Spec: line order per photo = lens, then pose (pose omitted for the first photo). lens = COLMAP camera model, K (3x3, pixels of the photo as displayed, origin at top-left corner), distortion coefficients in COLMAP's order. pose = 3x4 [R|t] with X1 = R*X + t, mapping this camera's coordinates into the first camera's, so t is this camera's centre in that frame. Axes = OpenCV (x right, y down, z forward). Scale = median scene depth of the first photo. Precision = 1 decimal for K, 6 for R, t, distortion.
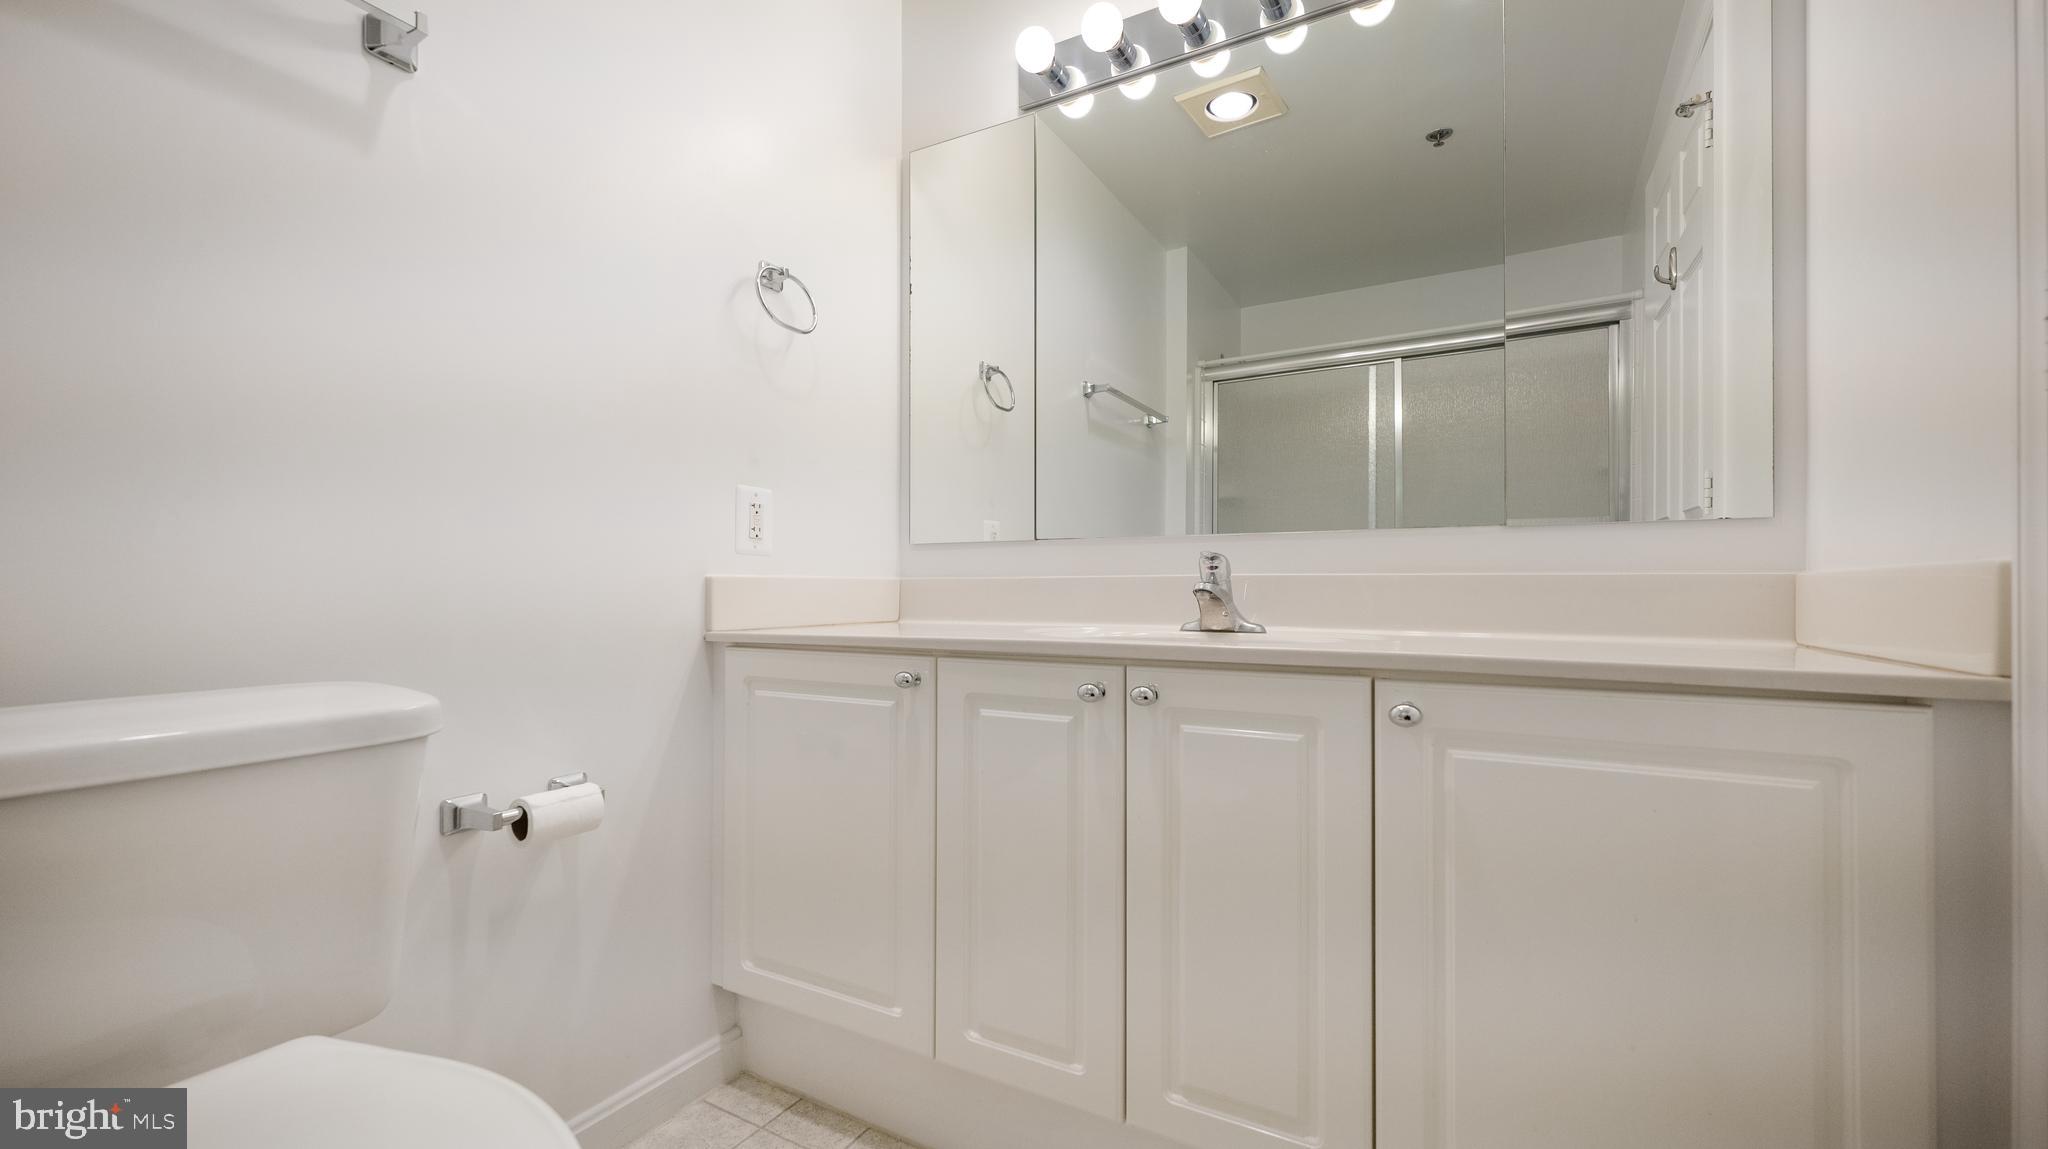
lens RADIAL K [[837.1, 0, 1020.6], [0, 837.1, 580.1], [0, 0, 1]] dist [-0.000565, -0.000324]
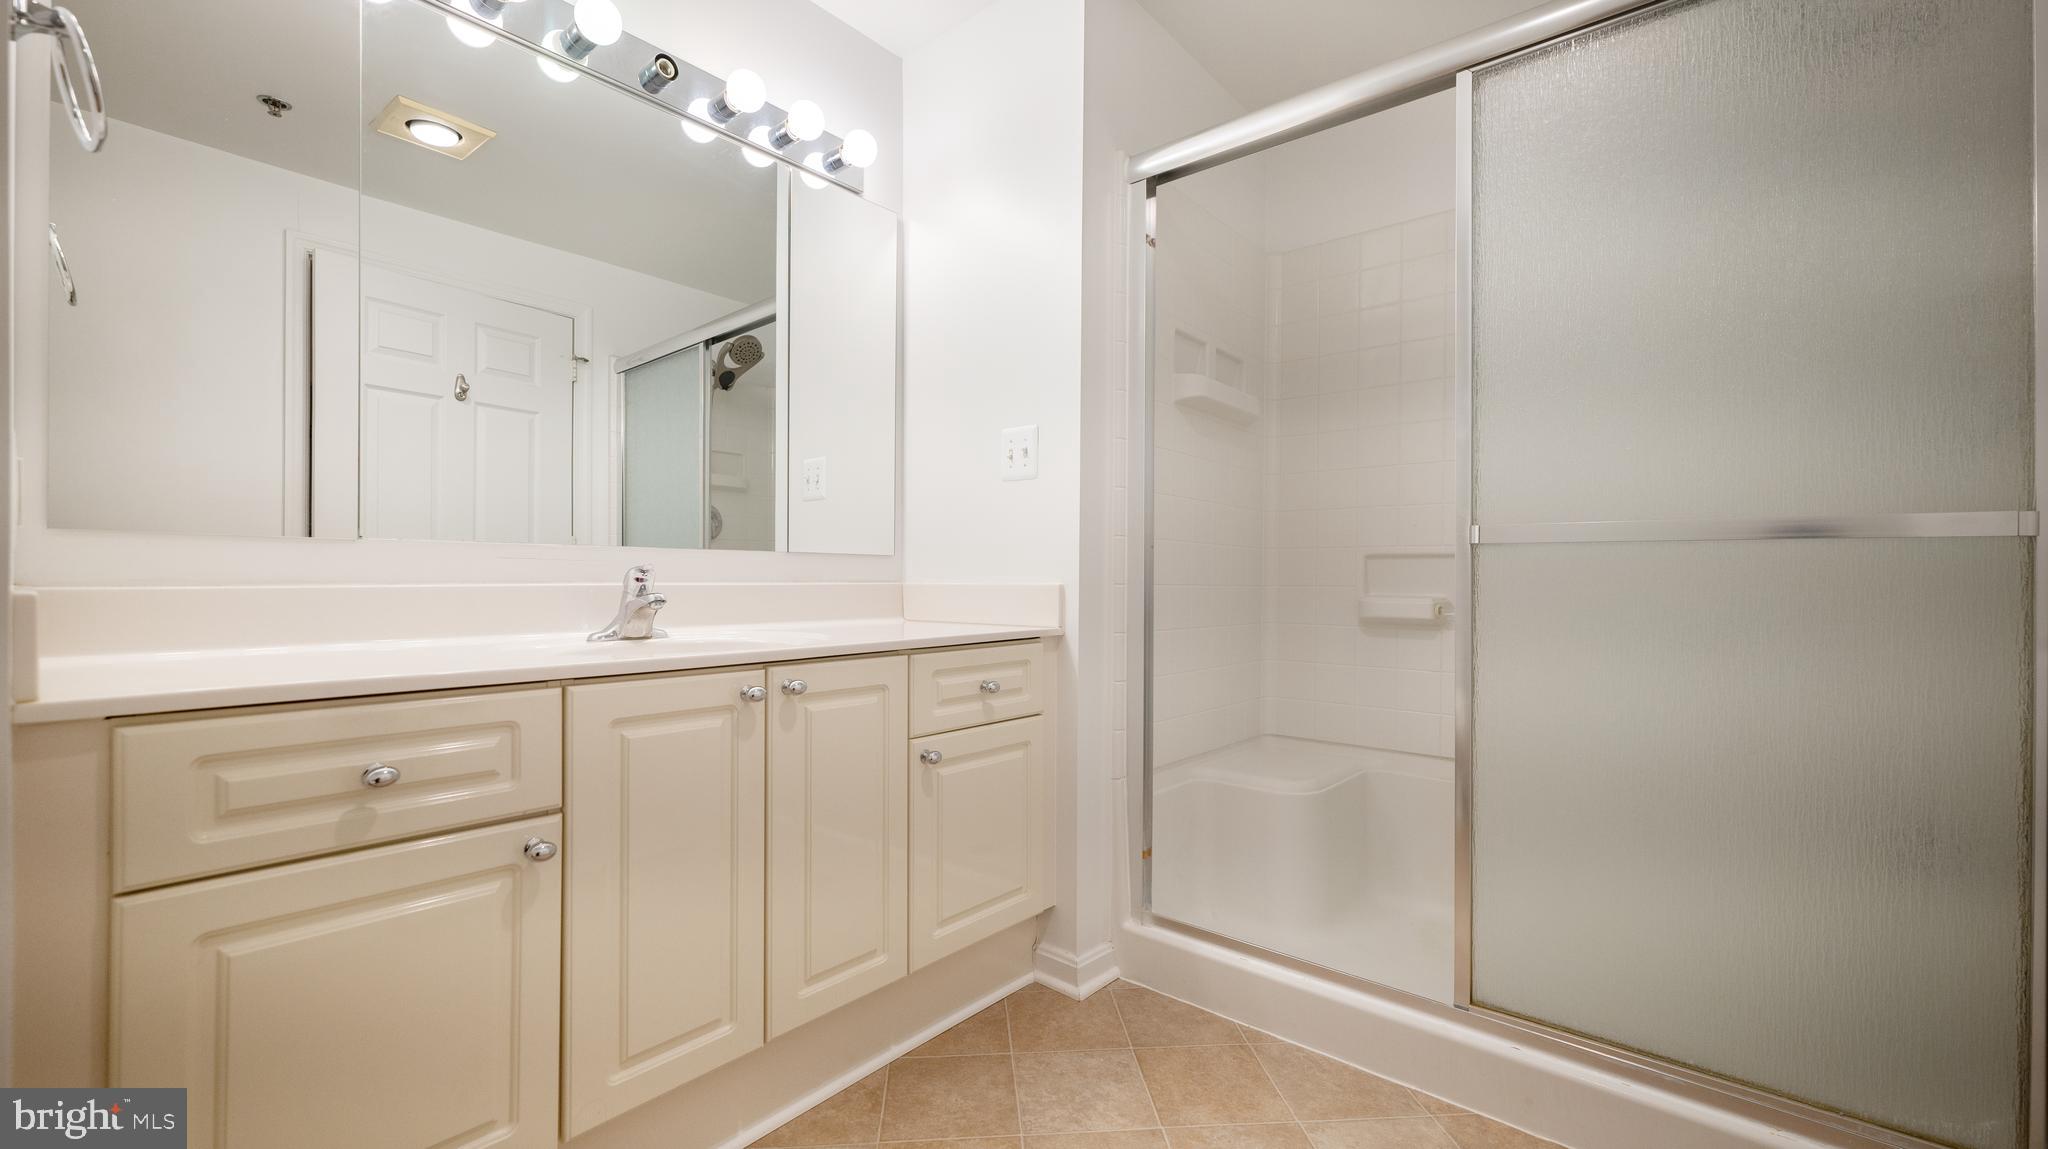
lens RADIAL K [[837.1, 0, 1020.6], [0, 837.1, 580.1], [0, 0, 1]] dist [-0.000565, -0.000324]
pose [[0.172291, 0.000980, 0.985046, -0.763383], [0.002366, 0.999996, -0.001408, -0.015648], [-0.985043, 0.002574, 0.172288, 0.342122]]
